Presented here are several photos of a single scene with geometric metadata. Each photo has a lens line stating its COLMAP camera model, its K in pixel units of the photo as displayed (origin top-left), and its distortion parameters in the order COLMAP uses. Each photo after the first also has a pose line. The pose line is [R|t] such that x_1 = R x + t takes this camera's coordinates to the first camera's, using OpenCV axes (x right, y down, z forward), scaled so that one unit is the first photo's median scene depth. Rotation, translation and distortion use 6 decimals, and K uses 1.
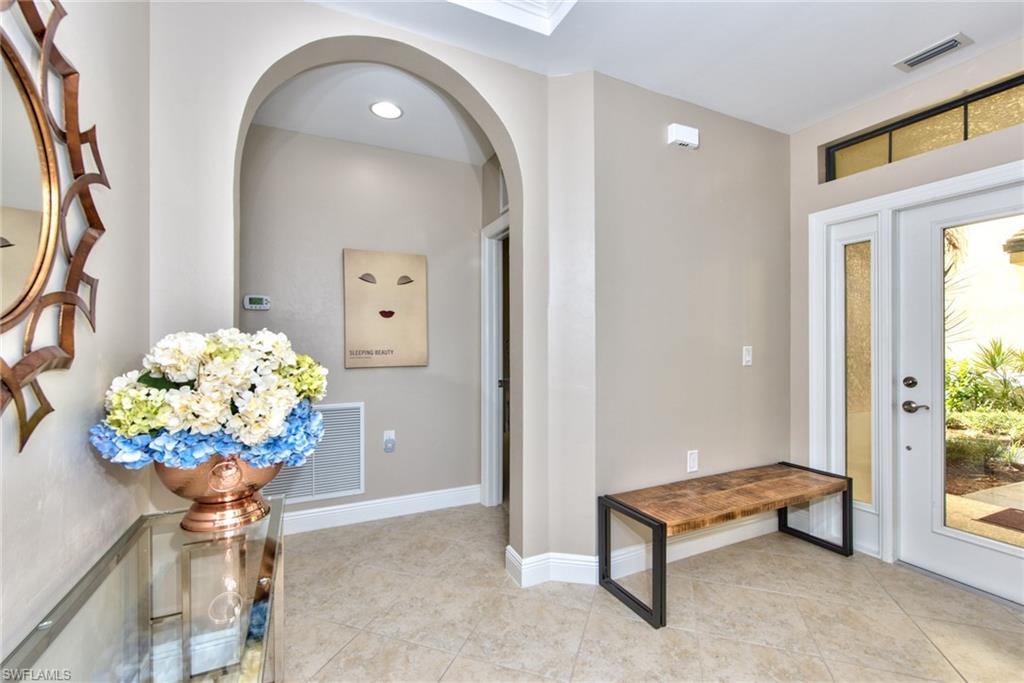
lens RADIAL K [[420.5, 0, 515.2], [0, 420.5, 342.5], [0, 0, 1]] dist [-0.004187, 0.000333]
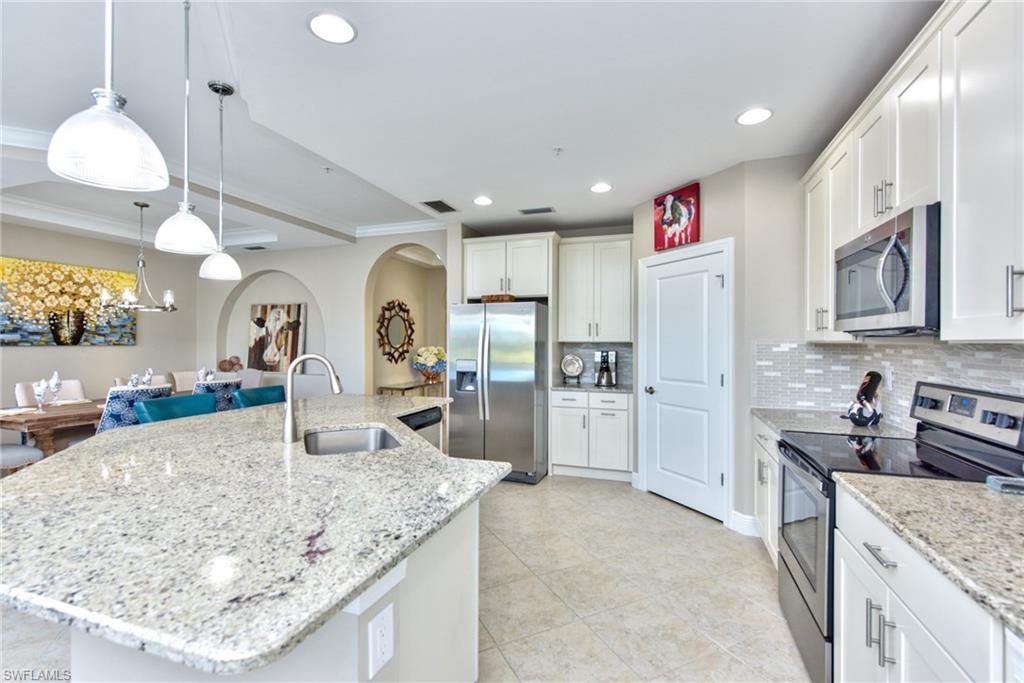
lens RADIAL K [[444.9, 0, 518.7], [0, 444.9, 344.1], [0, 0, 1]] dist [0.000672, -0.001123]
pose [[0.710831, 0.001705, -0.703361, 4.312961], [0.000681, 0.999995, 0.003111, -0.082108], [0.703363, -0.002690, 0.710826, -2.354139]]
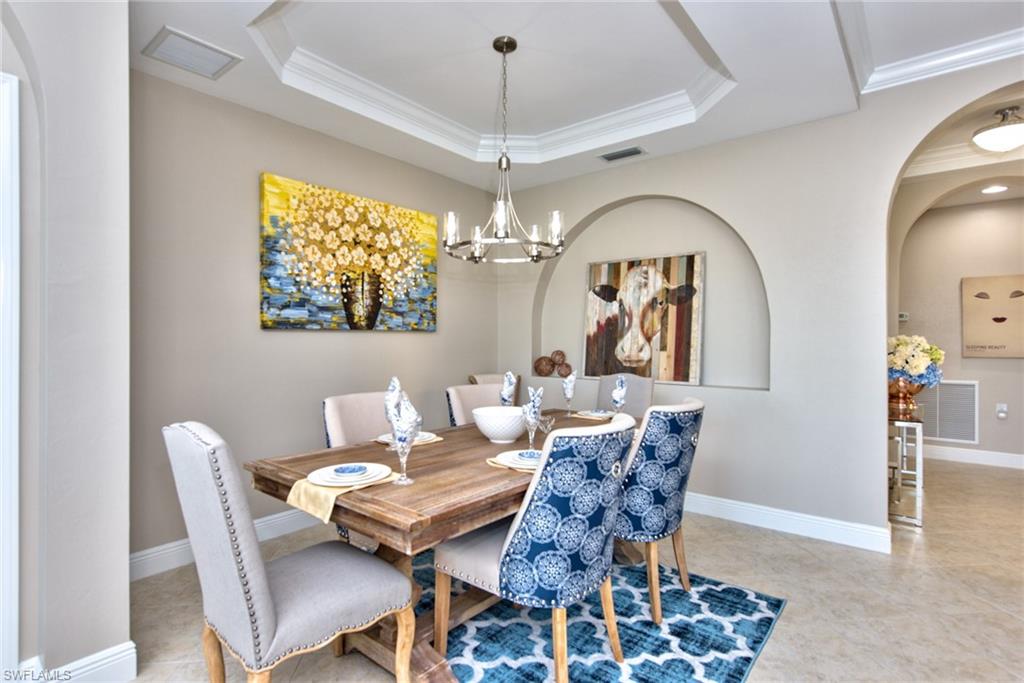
lens RADIAL K [[506.5, 0, 513.7], [0, 506.5, 343.0], [0, 0, 1]] dist [0.011340, -0.003367]
pose [[0.419665, 0.004567, -0.907668, 1.322857], [0.000085, 0.999987, 0.005071, 0.001148], [0.907679, -0.002205, 0.419659, -2.796264]]
